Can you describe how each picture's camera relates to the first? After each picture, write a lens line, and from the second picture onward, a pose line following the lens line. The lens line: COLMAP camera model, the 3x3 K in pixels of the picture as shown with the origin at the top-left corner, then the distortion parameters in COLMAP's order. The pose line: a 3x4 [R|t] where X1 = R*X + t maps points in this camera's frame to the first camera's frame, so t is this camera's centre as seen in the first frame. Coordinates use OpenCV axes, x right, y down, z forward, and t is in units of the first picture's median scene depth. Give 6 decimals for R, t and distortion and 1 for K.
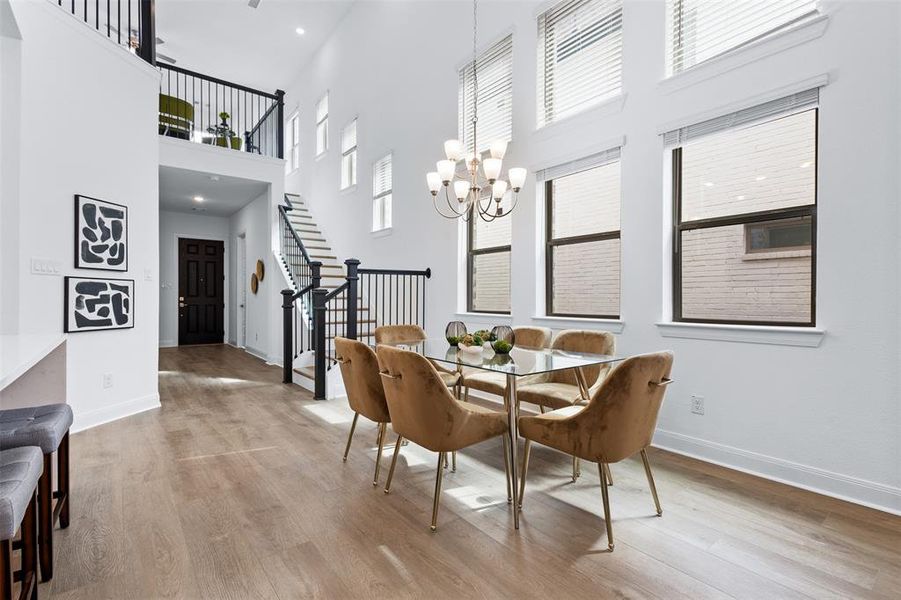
lens RADIAL K [[425.9, 0, 450.5], [0, 425.9, 300.0], [0, 0, 1]] dist [0.011345, 0.000209]
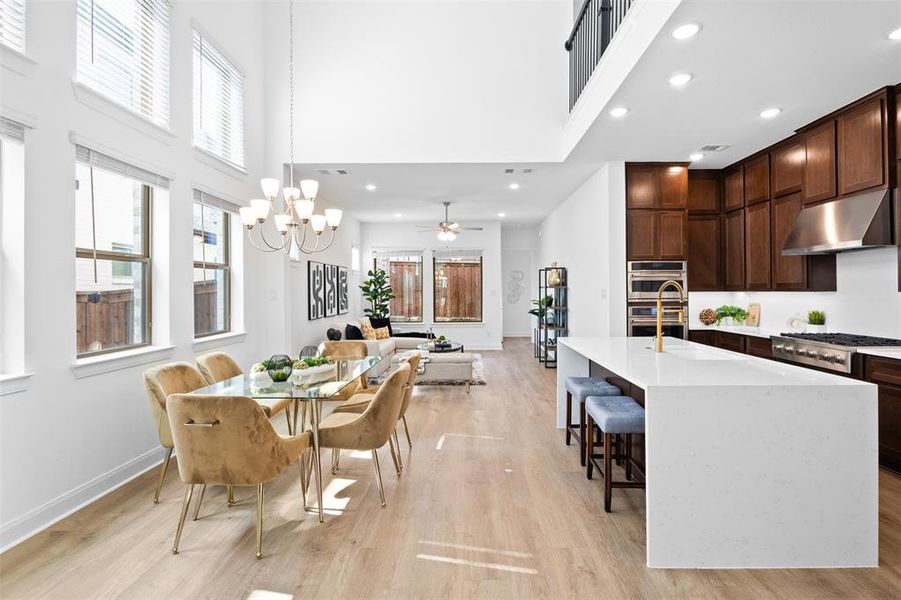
lens RADIAL K [[430.6, 0, 452.3], [0, 430.6, 291.8], [0, 0, 1]] dist [-0.001314, -0.000470]
pose [[-0.768751, -0.000732, 0.639548, -0.644255], [0.006699, 0.999935, 0.009196, -0.068006], [-0.639513, 0.011354, -0.768696, 1.078687]]
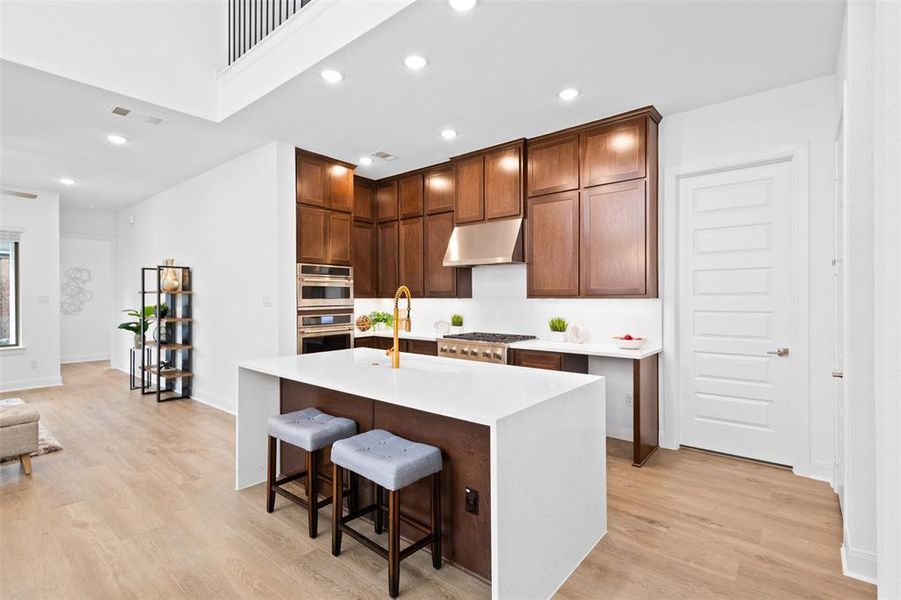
lens RADIAL K [[425.9, 0, 450.5], [0, 425.9, 300.0], [0, 0, 1]] dist [0.011345, 0.000209]
pose [[-0.977715, -0.000205, -0.209935, -0.388292], [-0.003242, 0.999895, 0.014122, -0.065956], [0.209910, 0.014487, -0.977613, 0.918611]]
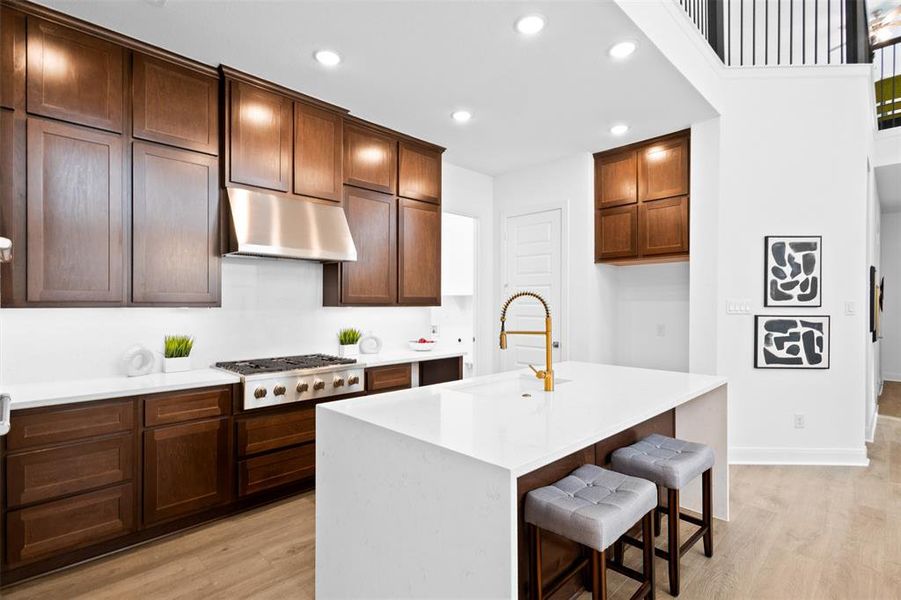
lens RADIAL K [[437.5, 0, 452.3], [0, 437.5, 305.3], [0, 0, 1]] dist [0.012234, -0.001028]
pose [[0.119994, -0.003154, -0.992770, 0.079236], [-0.004873, 0.999981, -0.003765, -0.056344], [0.992763, 0.005289, 0.119976, 0.093682]]
